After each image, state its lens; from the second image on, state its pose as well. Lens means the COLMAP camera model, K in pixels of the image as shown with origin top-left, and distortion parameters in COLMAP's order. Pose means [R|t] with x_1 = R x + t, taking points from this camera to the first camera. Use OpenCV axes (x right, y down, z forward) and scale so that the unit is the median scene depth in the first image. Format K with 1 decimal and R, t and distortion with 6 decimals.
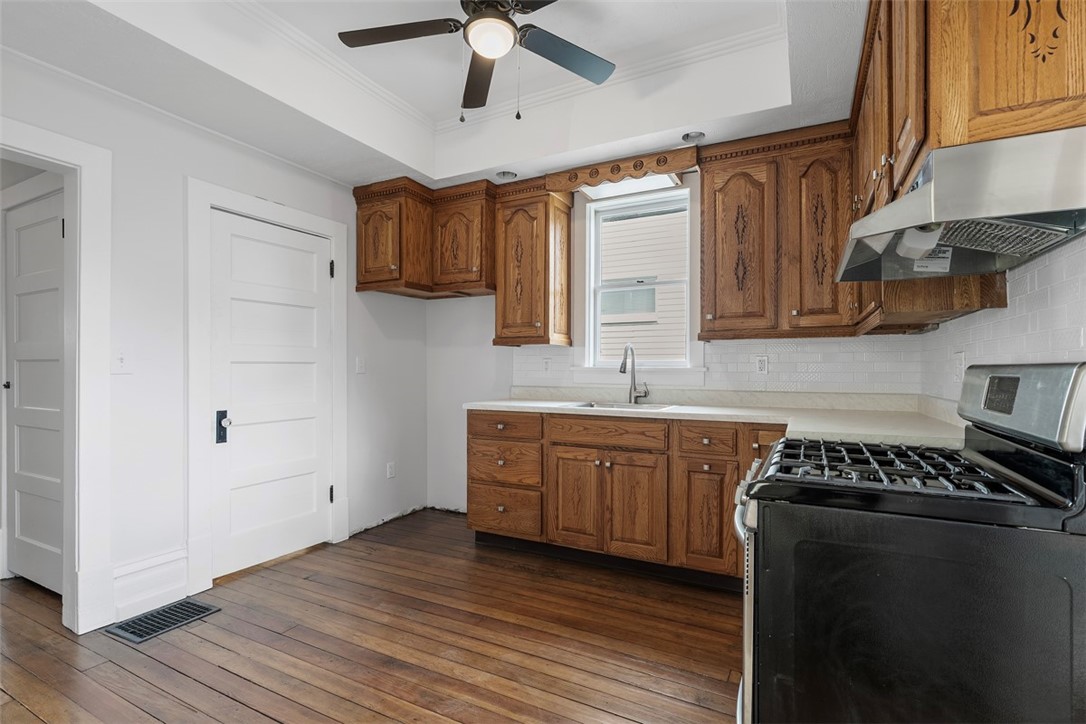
lens RADIAL K [[504.0, 0, 545.5], [0, 504.0, 364.8], [0, 0, 1]] dist [-0.003252, 0.001052]
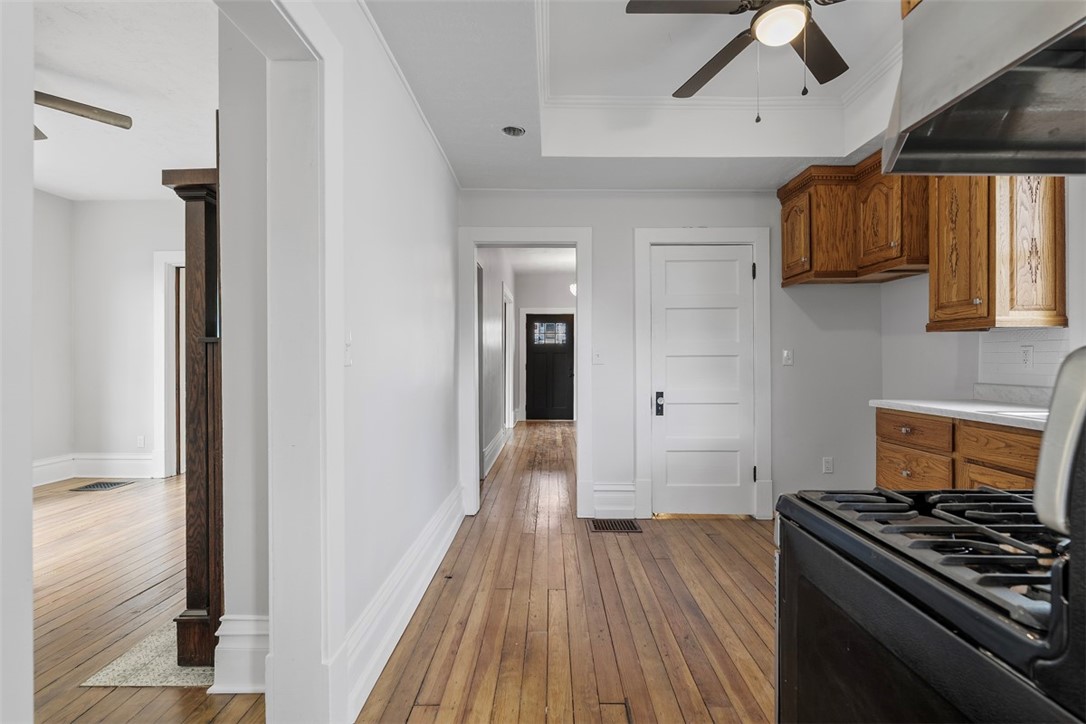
lens RADIAL K [[495.7, 0, 546.6], [0, 495.7, 358.5], [0, 0, 1]] dist [-0.002727, 0.000048]
pose [[0.456911, -0.005816, -0.889493, 0.337416], [0.008633, 0.999961, -0.002104, 0.000629], [0.889471, -0.006718, 0.456943, 0.093594]]
